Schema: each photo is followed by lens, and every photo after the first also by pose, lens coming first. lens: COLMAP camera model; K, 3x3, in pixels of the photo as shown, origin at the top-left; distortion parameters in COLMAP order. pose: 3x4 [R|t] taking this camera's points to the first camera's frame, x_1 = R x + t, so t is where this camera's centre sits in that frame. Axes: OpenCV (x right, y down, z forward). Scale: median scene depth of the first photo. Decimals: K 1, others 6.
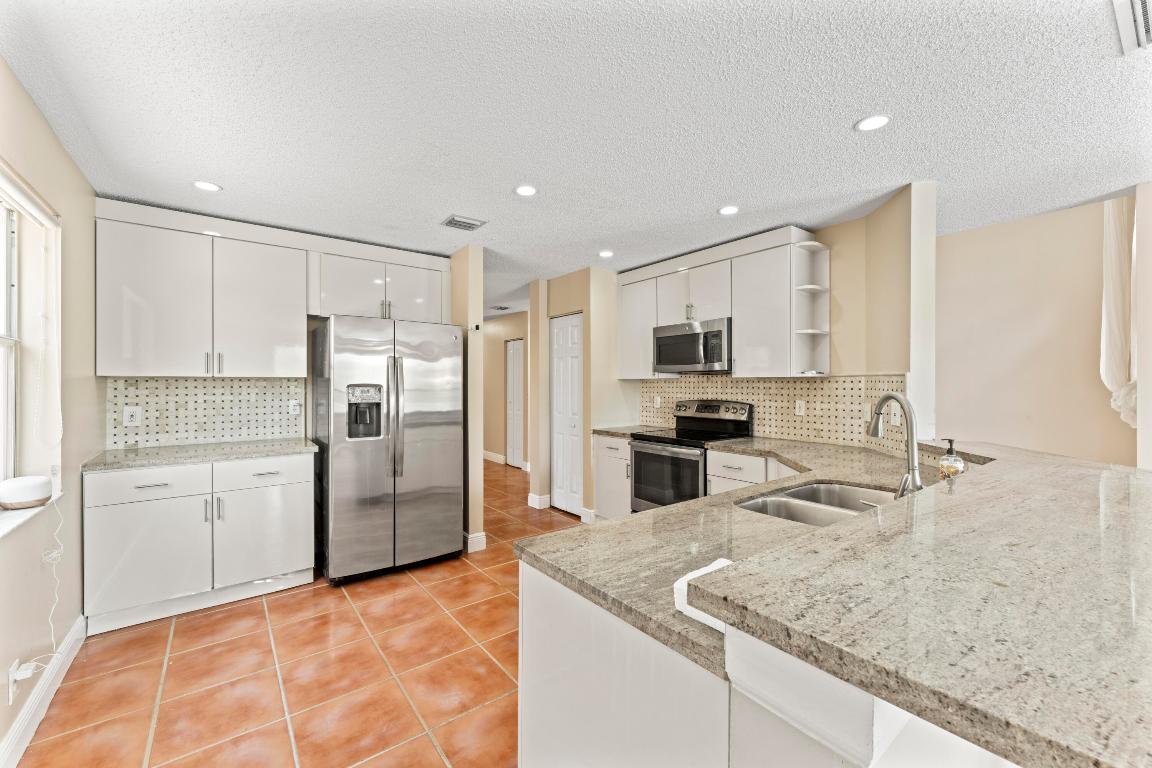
lens RADIAL K [[461.0, 0, 576.0], [0, 461.0, 384.0], [0, 0, 1]] dist [0.000842, 0.000101]
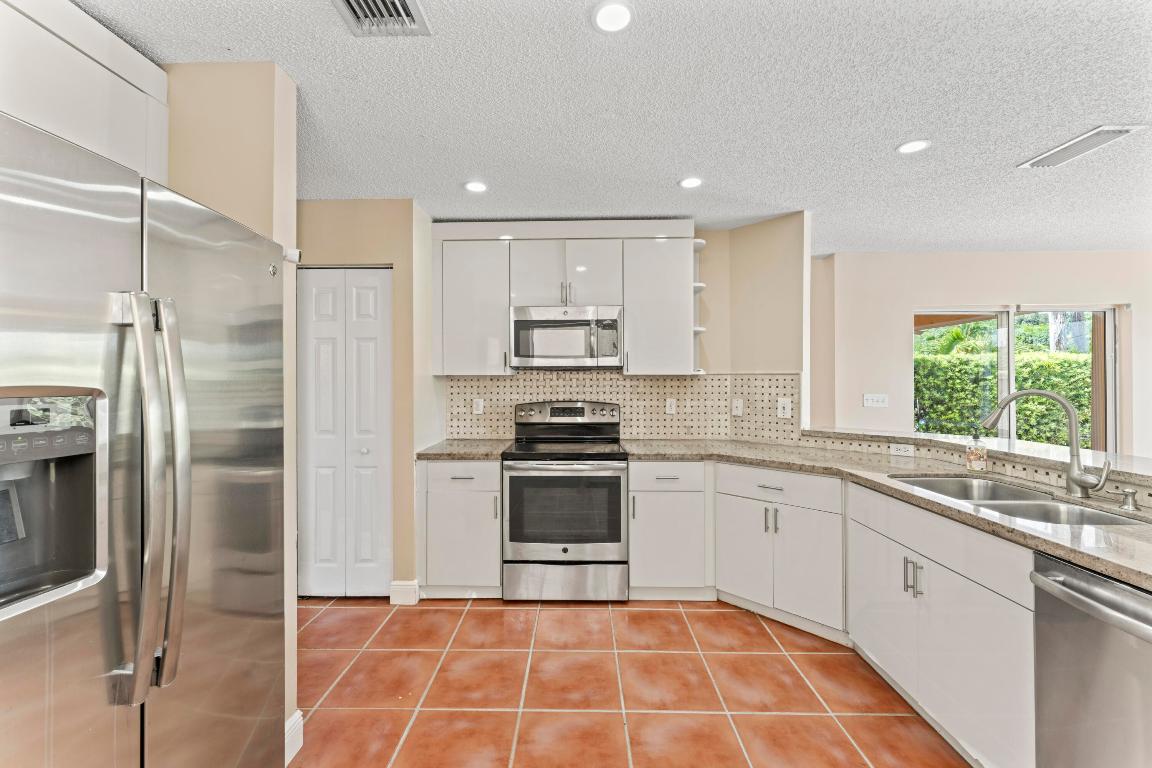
lens RADIAL K [[462.1, 0, 573.1], [0, 462.1, 383.0], [0, 0, 1]] dist [0.000440, -0.000089]
pose [[0.623862, -0.004307, 0.781523, -0.422092], [0.002723, 0.999991, 0.003336, -0.001651], [-0.781530, 0.000047, 0.623868, 0.548265]]
